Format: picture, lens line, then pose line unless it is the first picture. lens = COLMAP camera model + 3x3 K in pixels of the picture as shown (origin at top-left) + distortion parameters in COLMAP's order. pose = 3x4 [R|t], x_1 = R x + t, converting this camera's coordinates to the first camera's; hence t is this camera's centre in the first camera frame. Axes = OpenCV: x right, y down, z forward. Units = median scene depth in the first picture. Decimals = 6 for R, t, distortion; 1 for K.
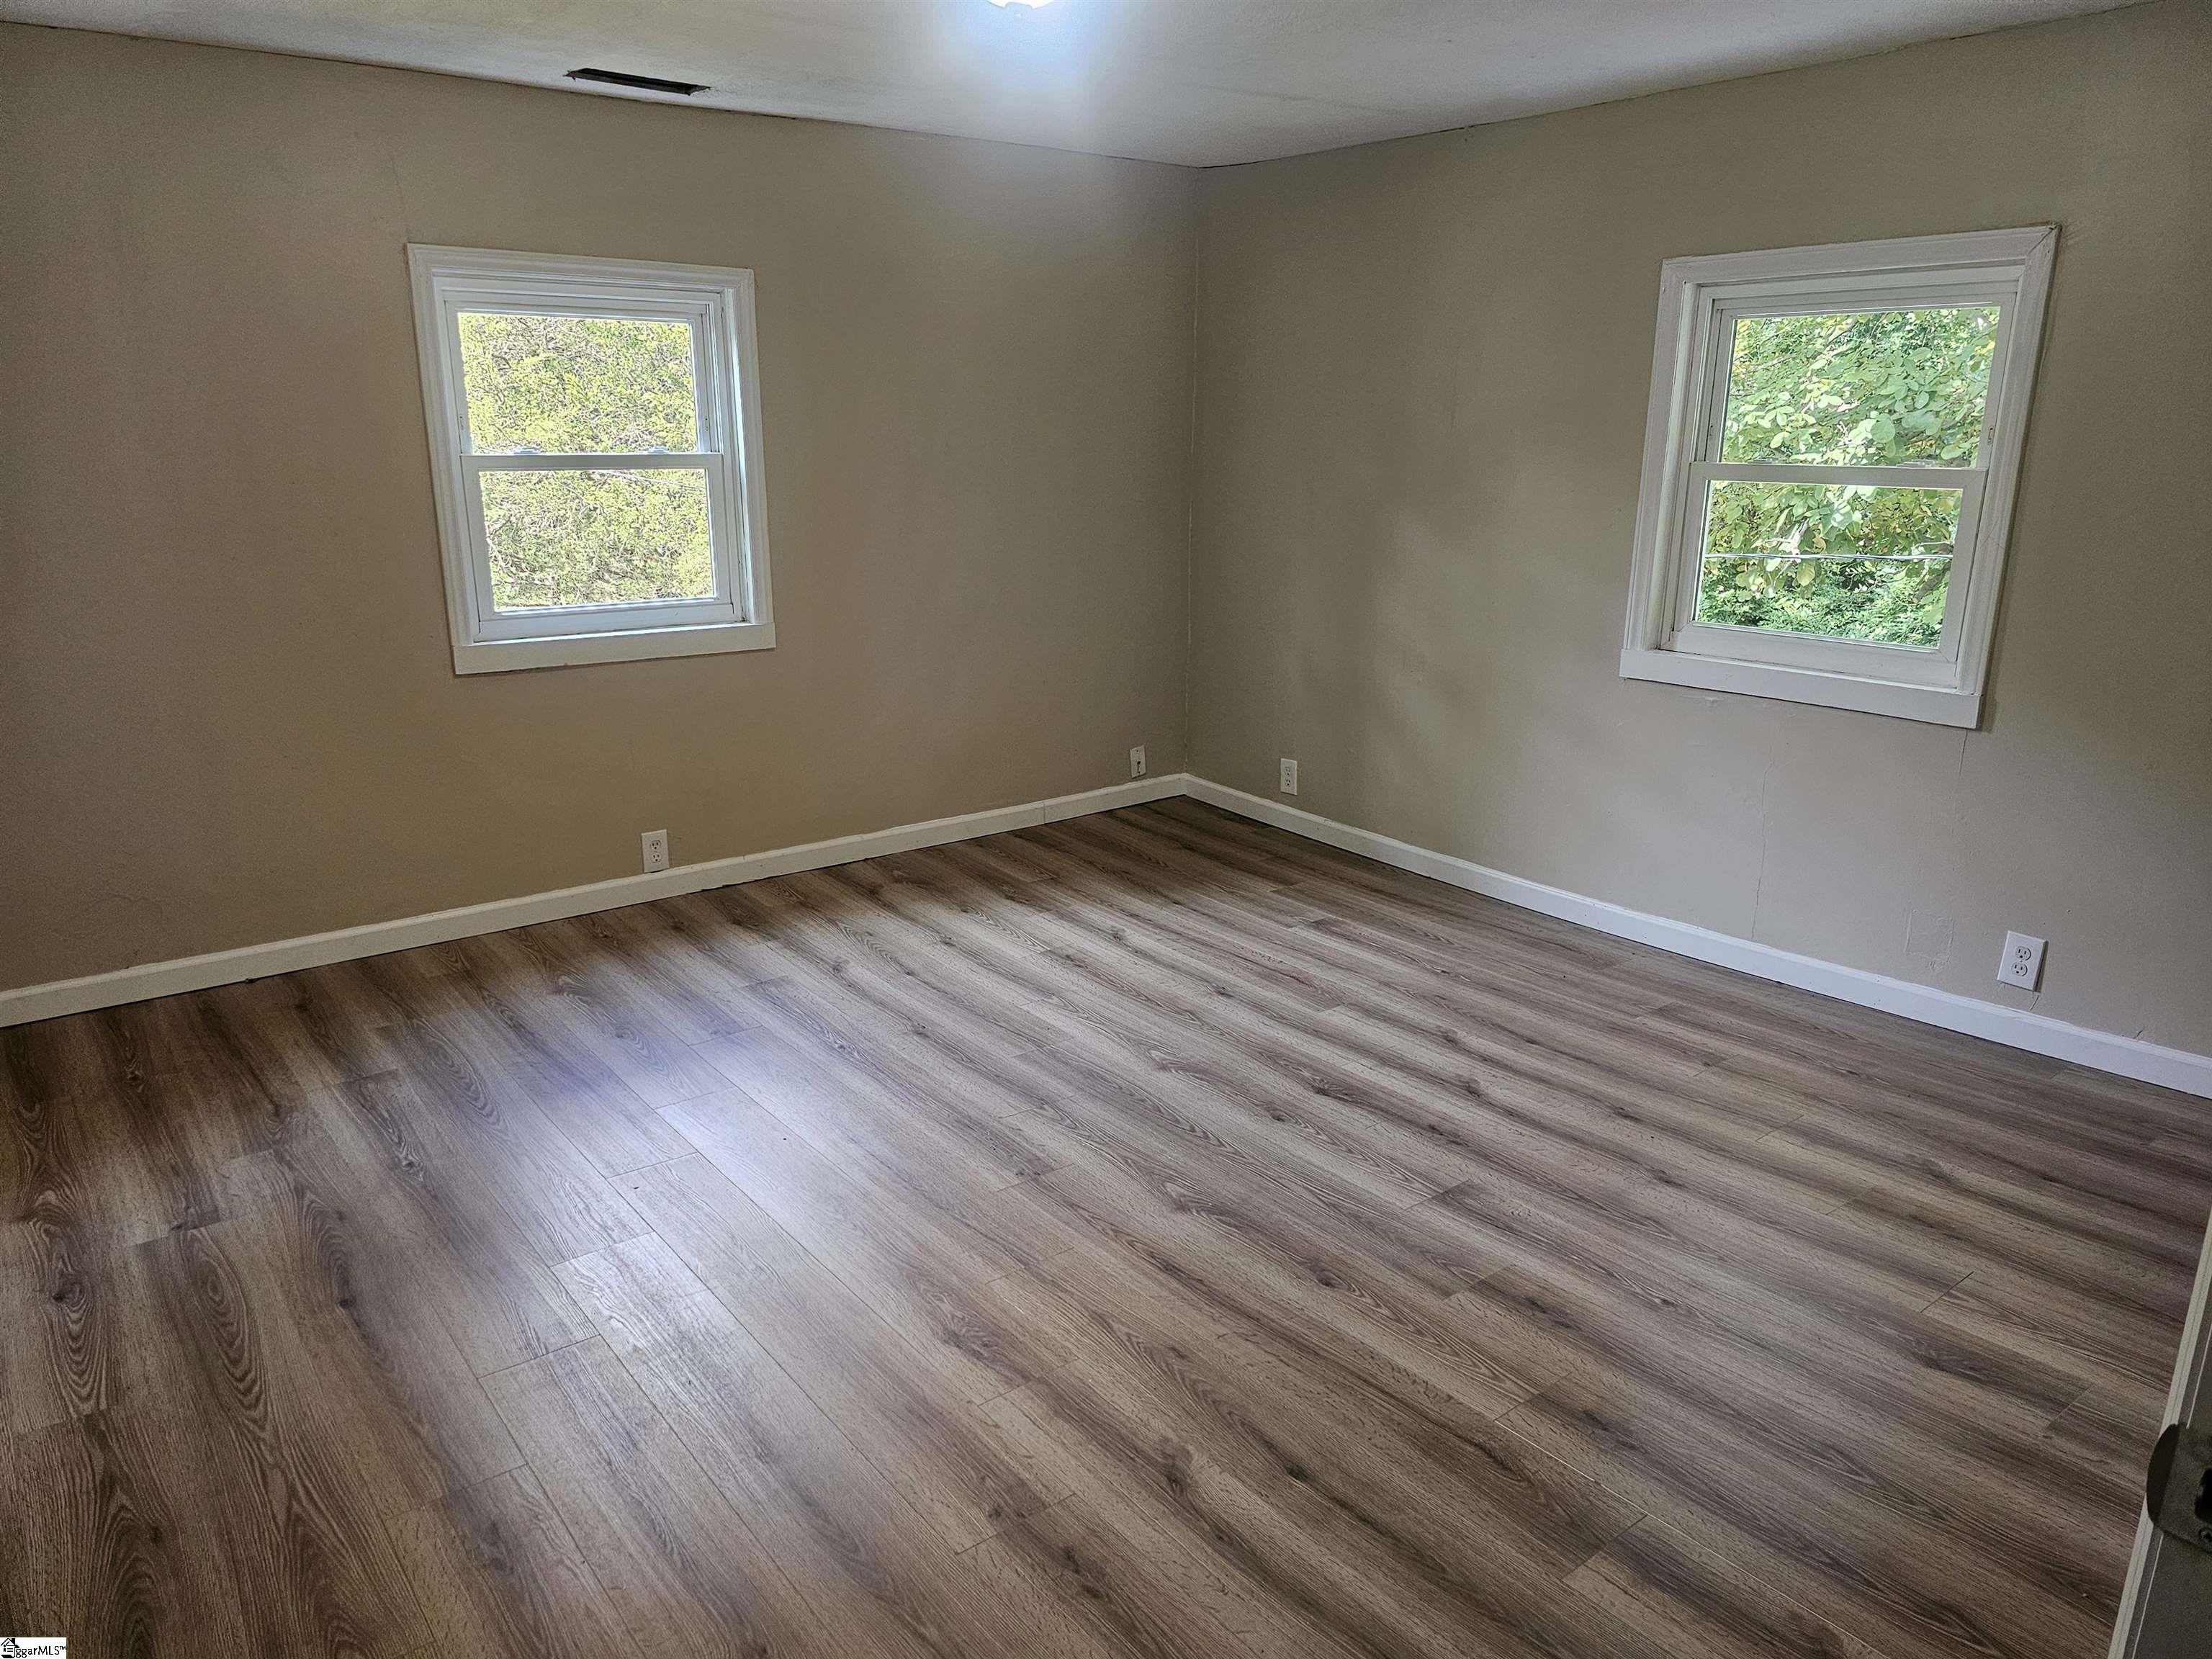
lens RADIAL K [[1491.7, 0, 1123.8], [0, 1491.7, 830.9], [0, 0, 1]] dist [0.045790, -0.044543]
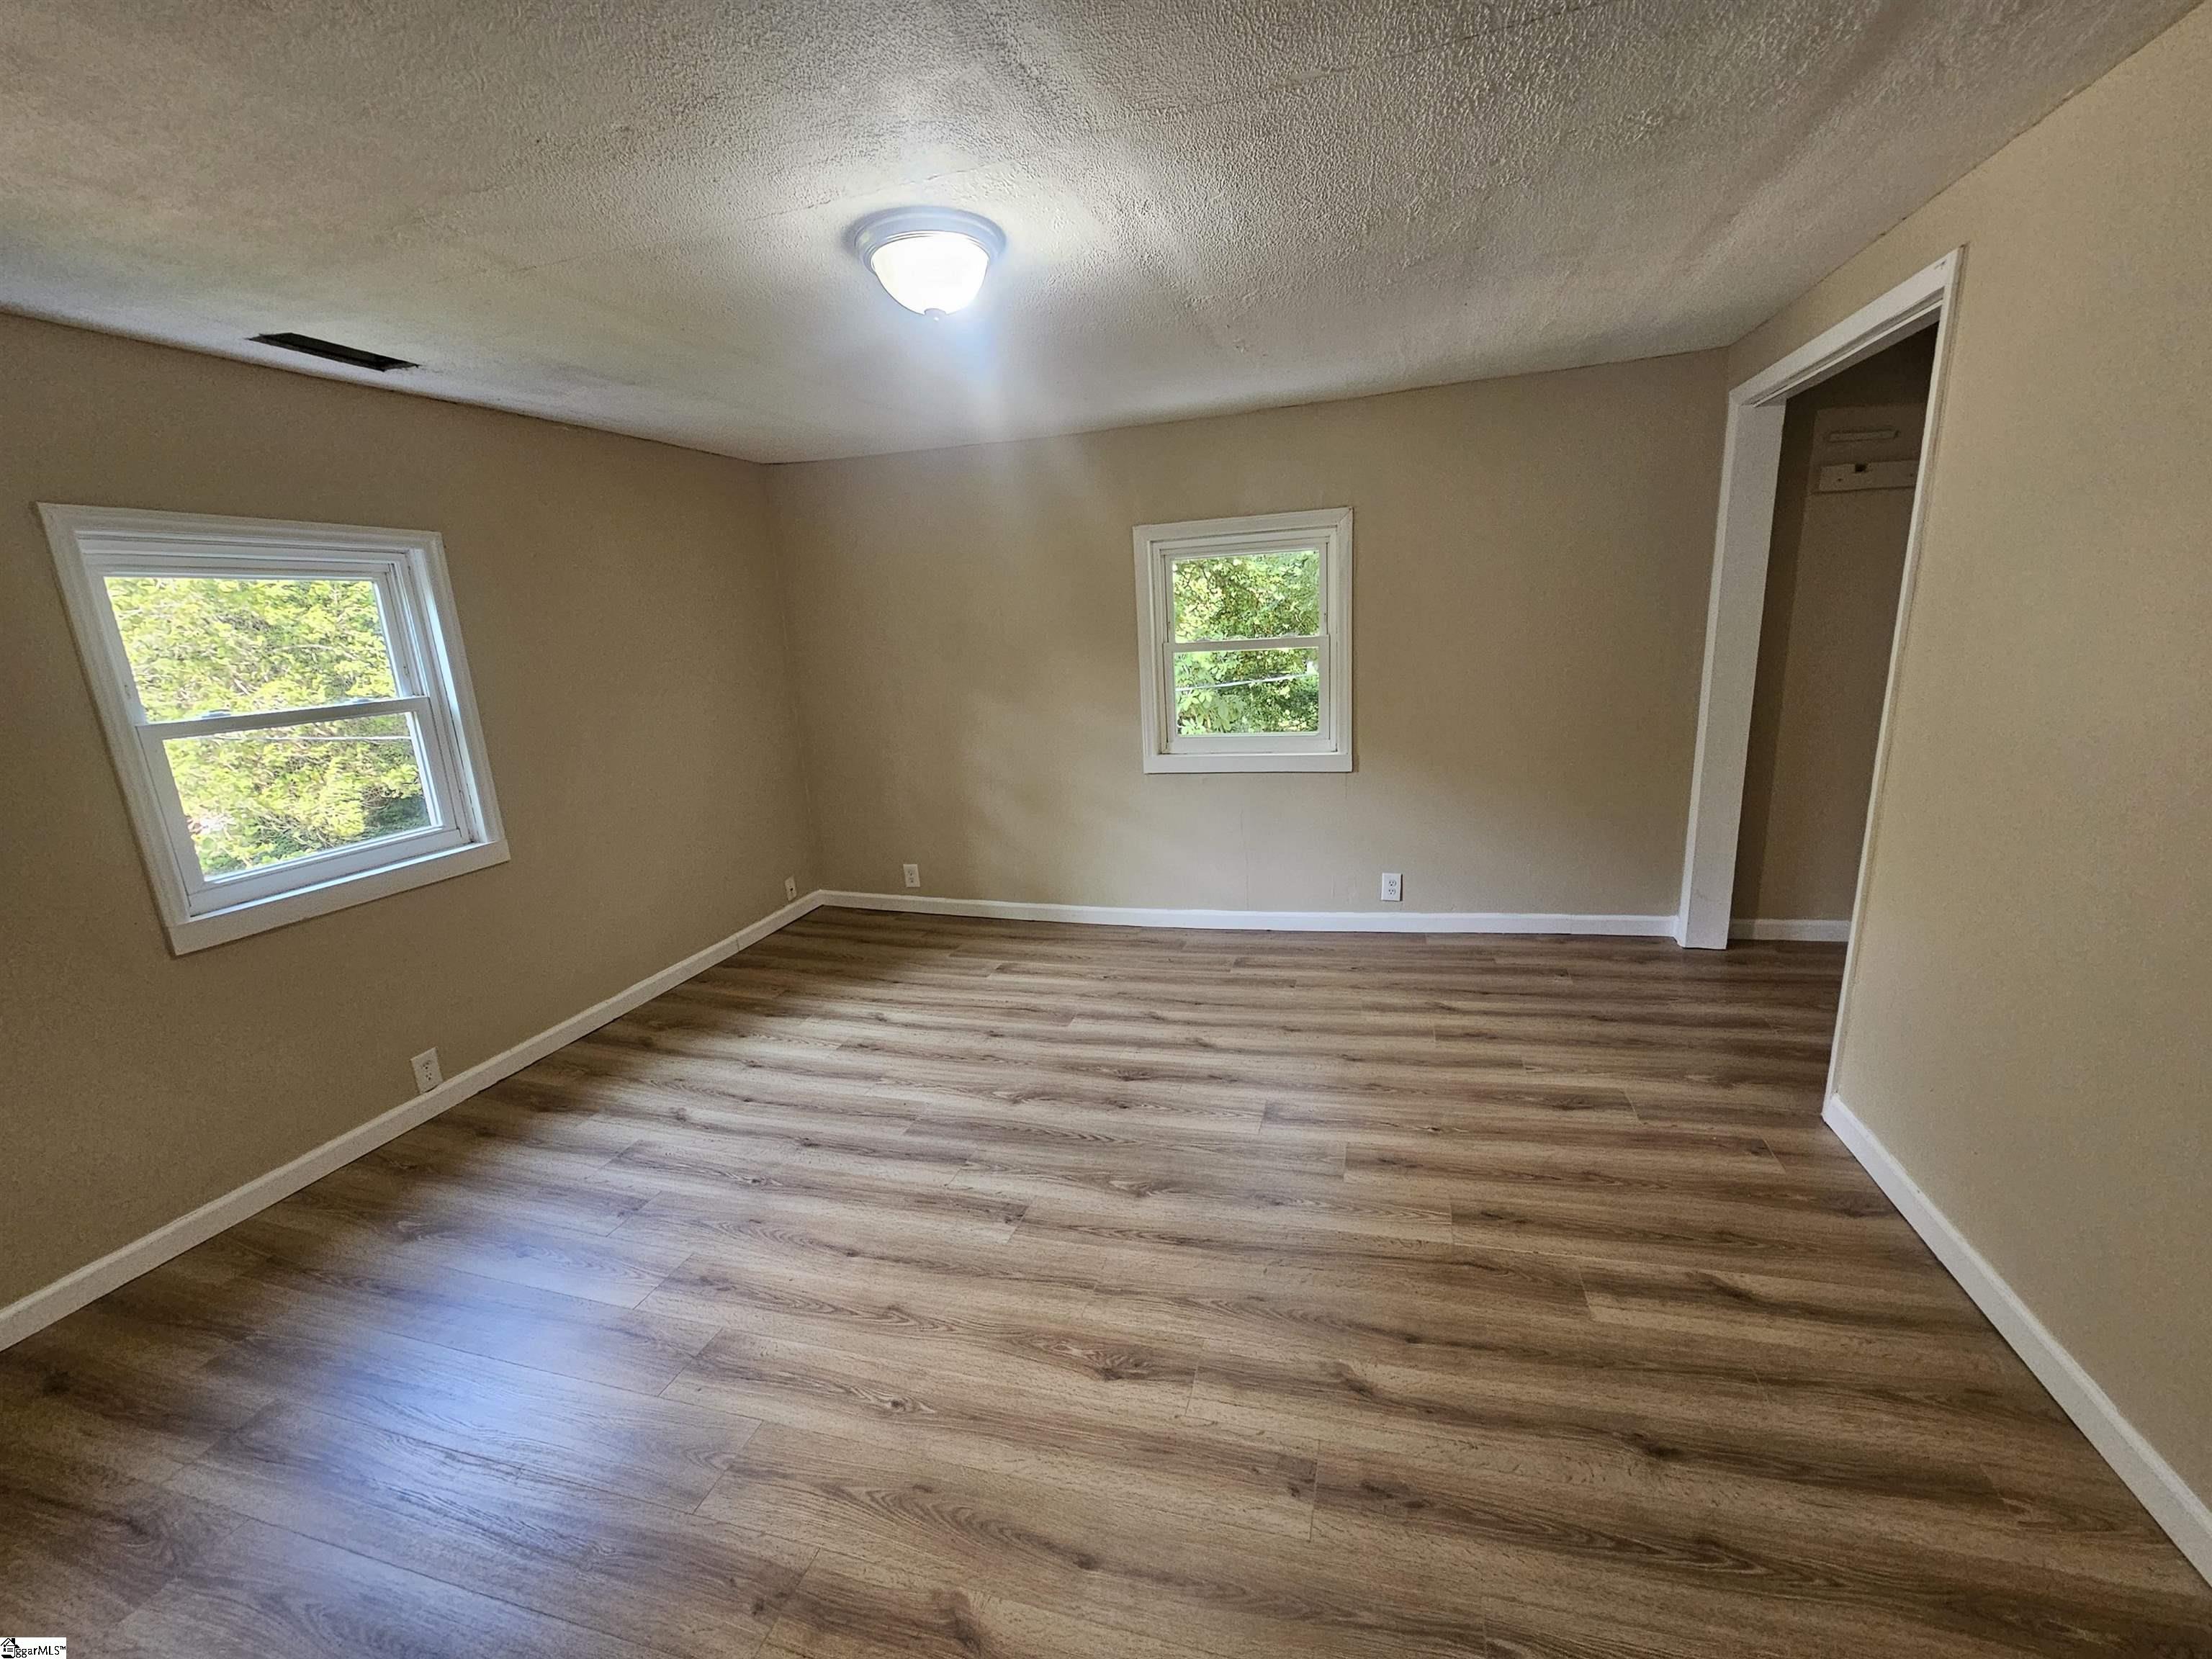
lens RADIAL K [[904.1, 0, 1109.8], [0, 904.1, 828.5], [0, 0, 1]] dist [-0.002055, 0.001079]
pose [[0.808361, -0.182799, 0.559586, -0.333214], [0.212206, 0.977143, 0.012655, -0.079750], [-0.549109, 0.108518, 0.828676, 0.252672]]
